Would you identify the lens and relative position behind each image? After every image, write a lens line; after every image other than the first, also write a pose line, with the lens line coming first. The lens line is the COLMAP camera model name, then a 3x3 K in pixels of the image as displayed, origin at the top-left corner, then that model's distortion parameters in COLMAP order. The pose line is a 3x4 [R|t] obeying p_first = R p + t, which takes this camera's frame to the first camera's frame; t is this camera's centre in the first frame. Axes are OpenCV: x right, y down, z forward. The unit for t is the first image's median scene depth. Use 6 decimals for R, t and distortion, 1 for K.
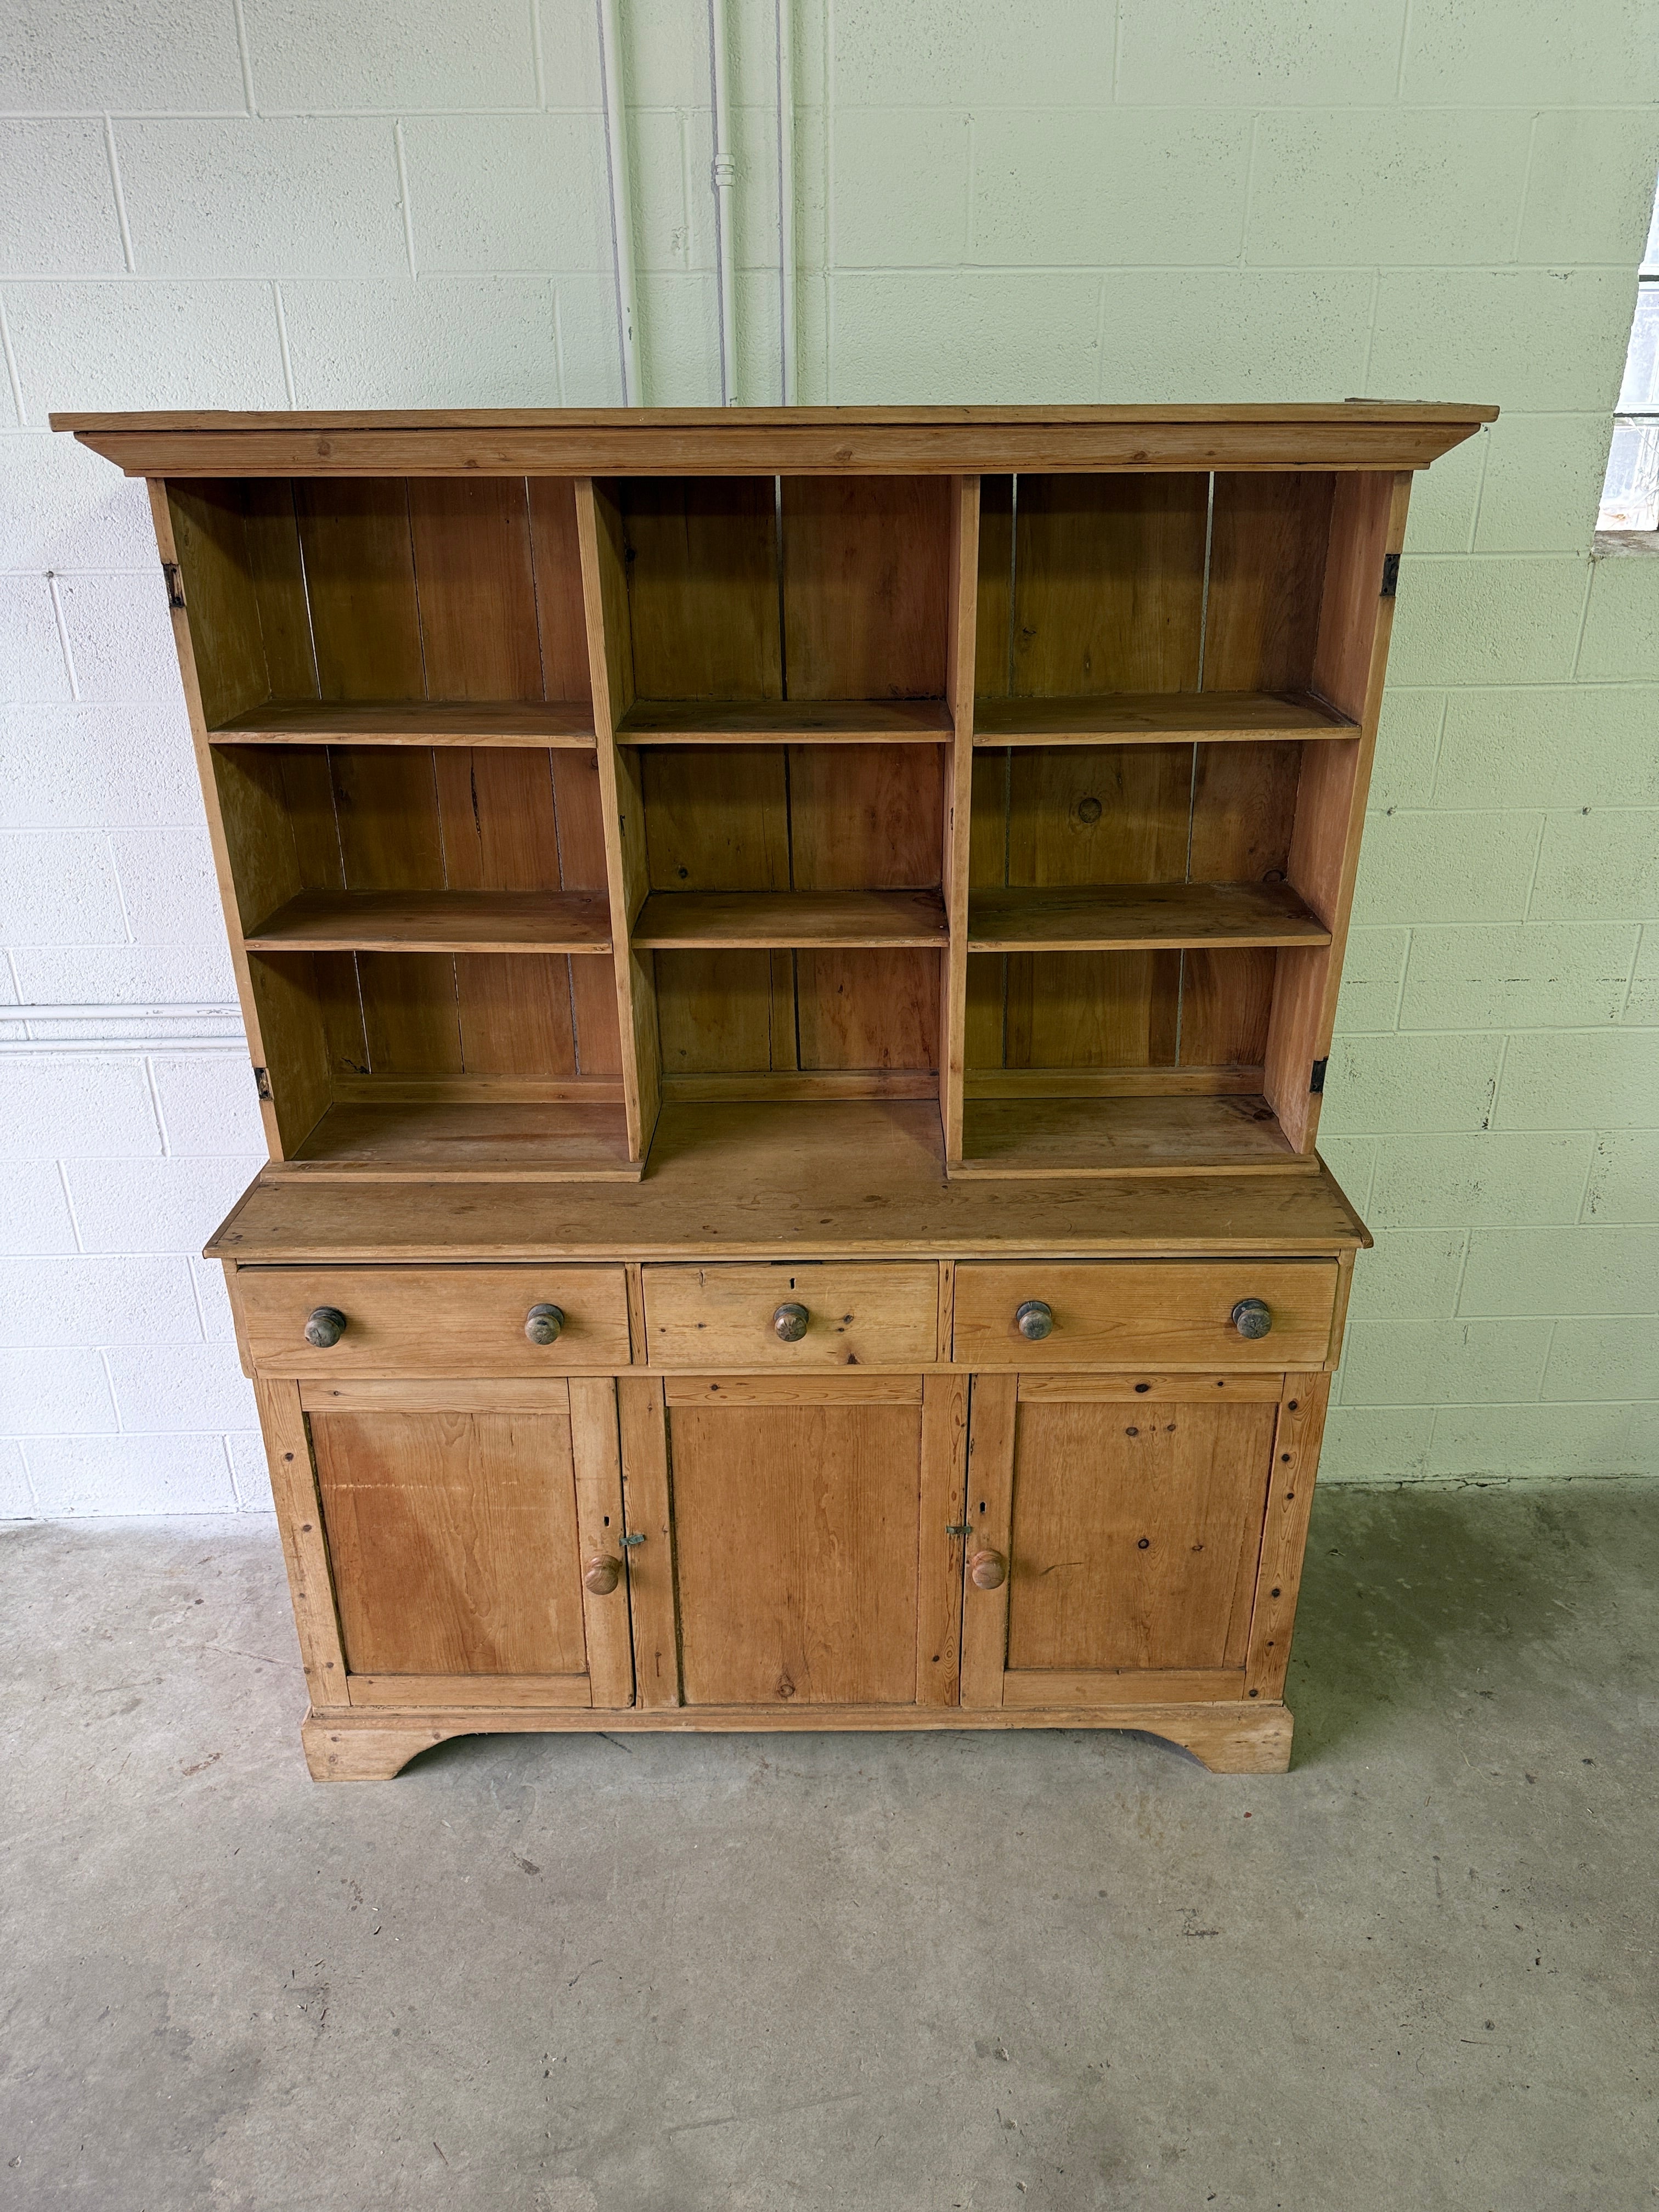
lens RADIAL K [[1571.7, 0, 842.2], [0, 1571.7, 1116.1], [0, 0, 1]] dist [0.049458, -0.063514]
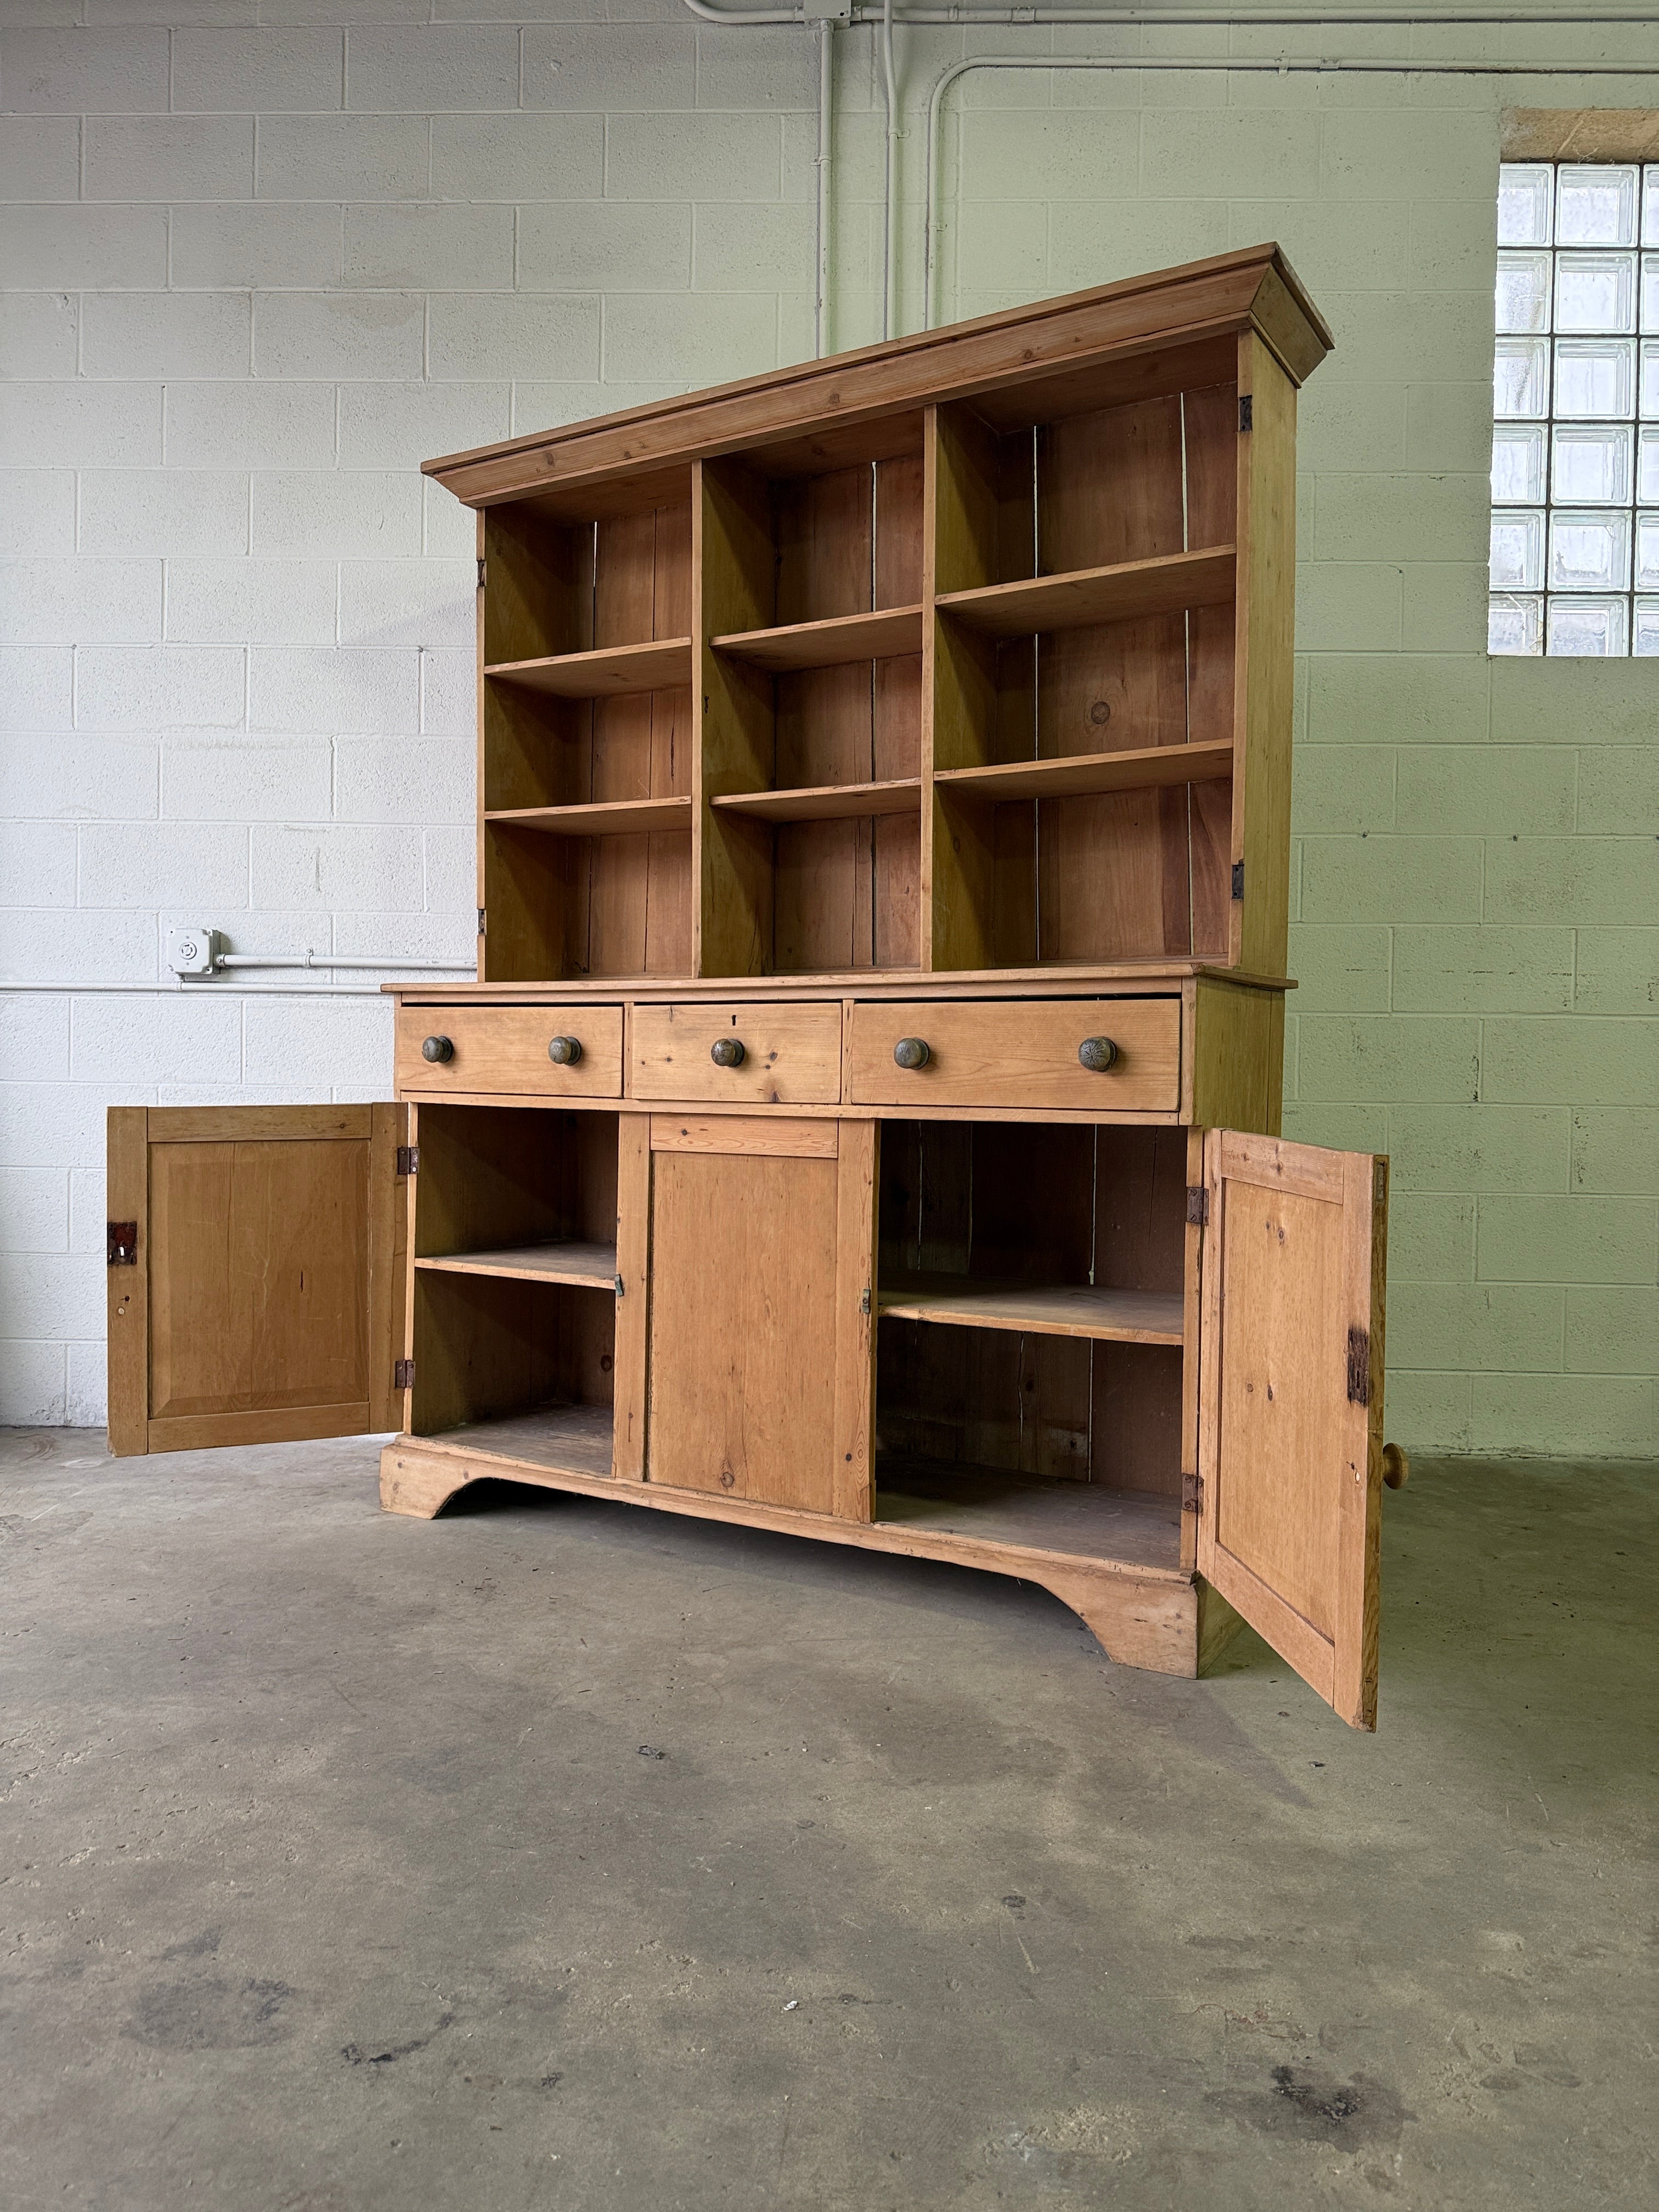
lens RADIAL K [[1571.7, 0, 848.4], [0, 1571.7, 1103.9], [0, 0, 1]] dist [0.049458, -0.063514]
pose [[0.863894, 0.026803, -0.502960, 0.589752], [-0.224657, 0.914252, -0.337155, 0.501785], [0.450795, 0.404259, 0.795838, 0.112376]]
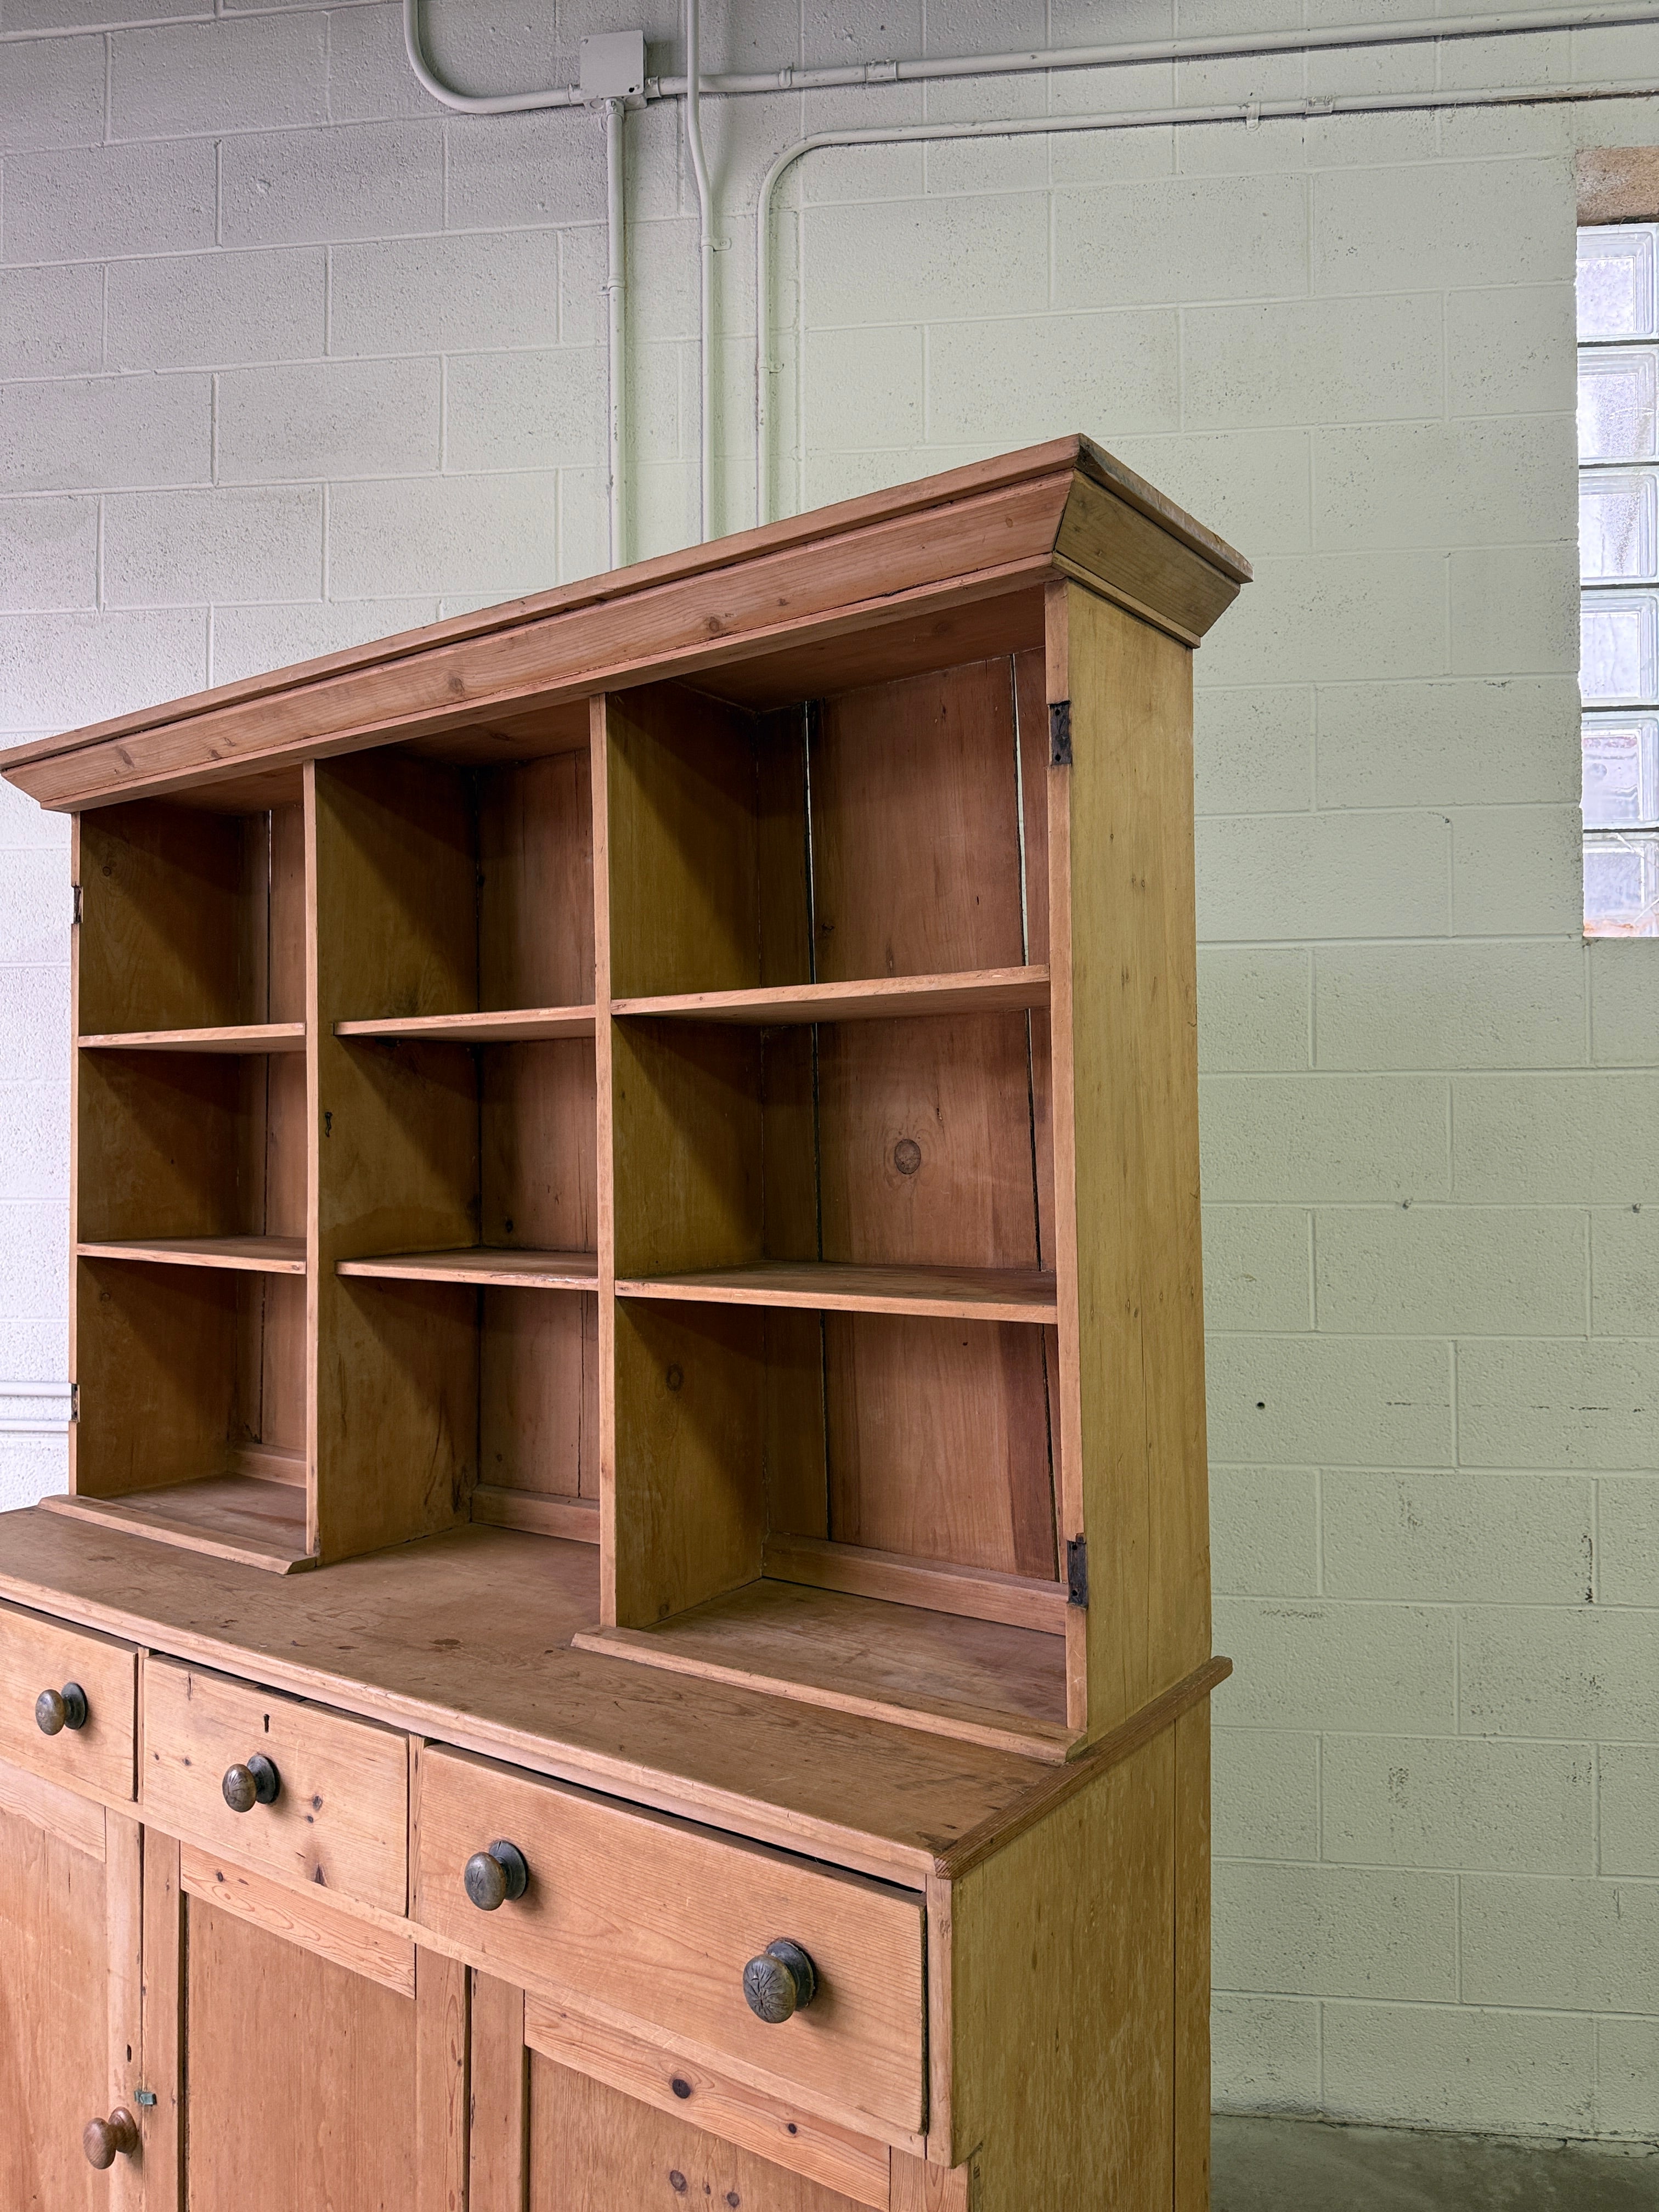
lens RADIAL K [[1571.7, 0, 839.4], [0, 1571.7, 1099.7], [0, 0, 1]] dist [0.049458, -0.063514]
pose [[0.815339, -0.010270, -0.578892, 0.545239], [-0.240474, 0.903517, -0.354724, 0.041214], [0.526682, 0.428429, 0.734203, 0.454327]]
